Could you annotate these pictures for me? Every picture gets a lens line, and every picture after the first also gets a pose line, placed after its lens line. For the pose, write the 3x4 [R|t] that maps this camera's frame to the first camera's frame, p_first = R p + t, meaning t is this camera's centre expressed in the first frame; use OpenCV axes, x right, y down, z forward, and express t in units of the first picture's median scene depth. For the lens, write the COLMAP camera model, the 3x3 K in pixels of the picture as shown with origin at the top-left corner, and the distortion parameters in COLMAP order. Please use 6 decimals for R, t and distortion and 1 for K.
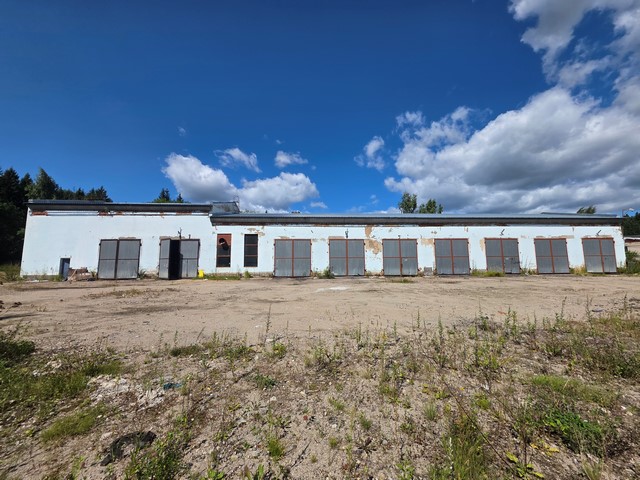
lens RADIAL K [[255.5, 0, 317.9], [0, 255.5, 238.7], [0, 0, 1]] dist [0.000595, 0.000288]
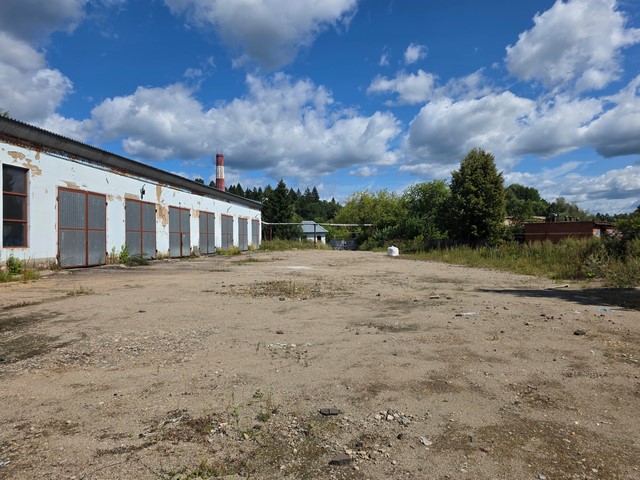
lens RADIAL K [[424.8, 0, 333.4], [0, 424.8, 237.0], [0, 0, 1]] dist [0.063252, -0.050968]
pose [[0.136970, 0.014794, 0.990465, -0.861068], [-0.110795, 0.993843, 0.000477, 0.036480], [-0.984359, -0.109804, 0.137766, 0.395215]]
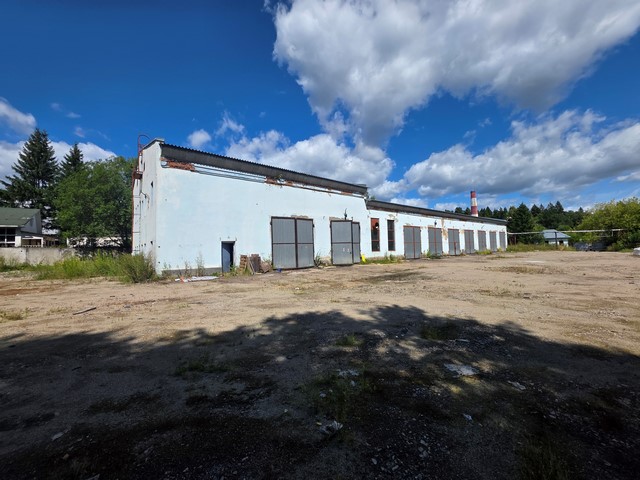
lens RADIAL K [[255.5, 0, 319.5], [0, 255.5, 232.3], [0, 0, 1]] dist [0.000595, 0.000288]
pose [[0.809295, 0.027094, 0.586778, -1.113627], [-0.048817, 0.998582, 0.021221, 0.024976], [-0.585371, -0.045819, 0.809470, 0.306726]]
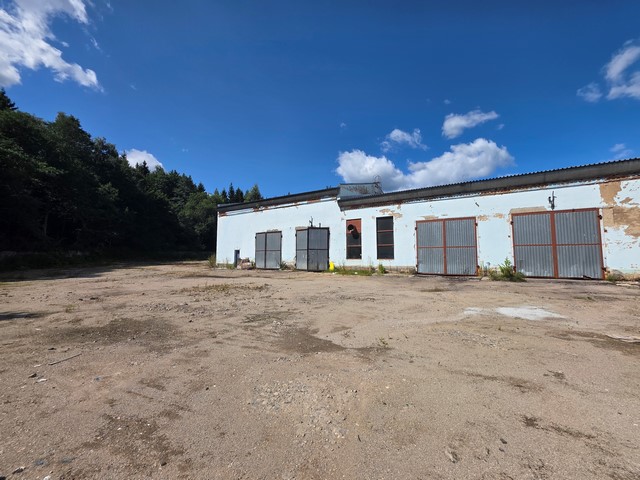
lens RADIAL K [[255.5, 0, 317.3], [0, 255.5, 249.1], [0, 0, 1]] dist [0.000595, 0.000288]
pose [[0.793858, -0.010152, -0.608018, 0.045310], [0.061129, 0.996128, 0.063181, 0.017732], [0.605023, -0.087324, 0.791405, 0.255770]]
